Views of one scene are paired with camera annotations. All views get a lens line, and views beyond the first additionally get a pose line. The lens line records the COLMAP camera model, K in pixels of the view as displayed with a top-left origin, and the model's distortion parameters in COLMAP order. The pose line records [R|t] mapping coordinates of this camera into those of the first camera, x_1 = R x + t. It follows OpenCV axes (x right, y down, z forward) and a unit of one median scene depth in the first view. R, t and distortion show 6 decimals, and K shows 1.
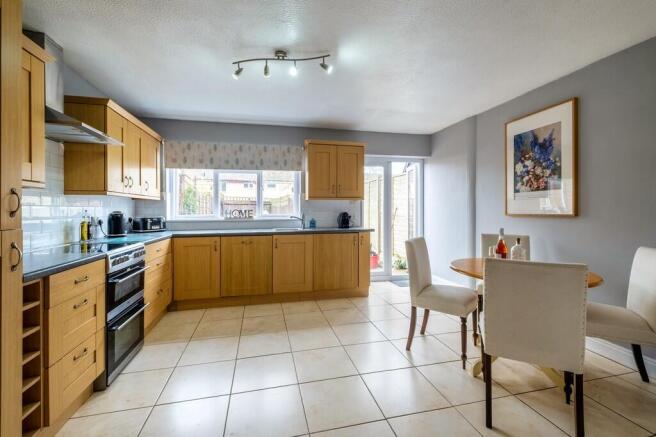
lens RADIAL K [[288.9, 0, 327.7], [0, 288.9, 207.0], [0, 0, 1]] dist [0.001538, 0.000176]
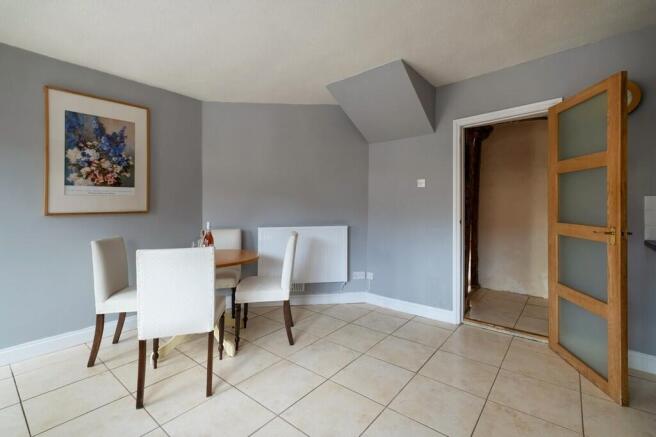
lens RADIAL K [[288.9, 0, 327.7], [0, 288.9, 207.0], [0, 0, 1]] dist [0.001538, 0.000176]
pose [[-0.605777, 0.011461, 0.795552, -0.412493], [0.006581, 0.999934, -0.009394, 0.021675], [-0.795607, -0.000456, -0.605812, 0.988099]]
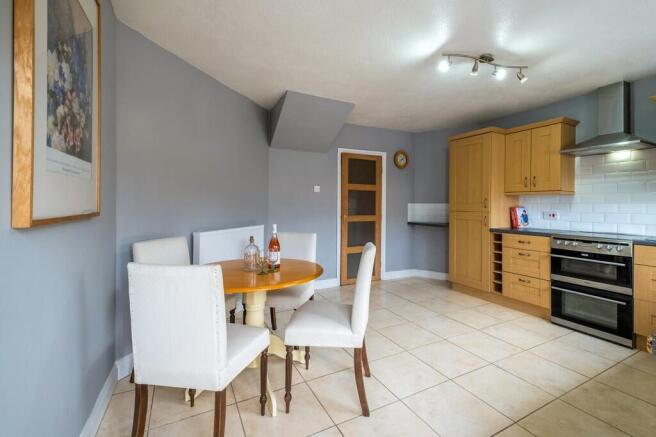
lens RADIAL K [[288.9, 0, 327.7], [0, 288.9, 207.0], [0, 0, 1]] dist [0.001538, 0.000176]
pose [[-0.972204, -0.001484, -0.234132, 0.483654], [-0.002489, 0.999989, 0.004000, 0.010180], [0.234123, 0.004471, -0.972197, 1.451310]]
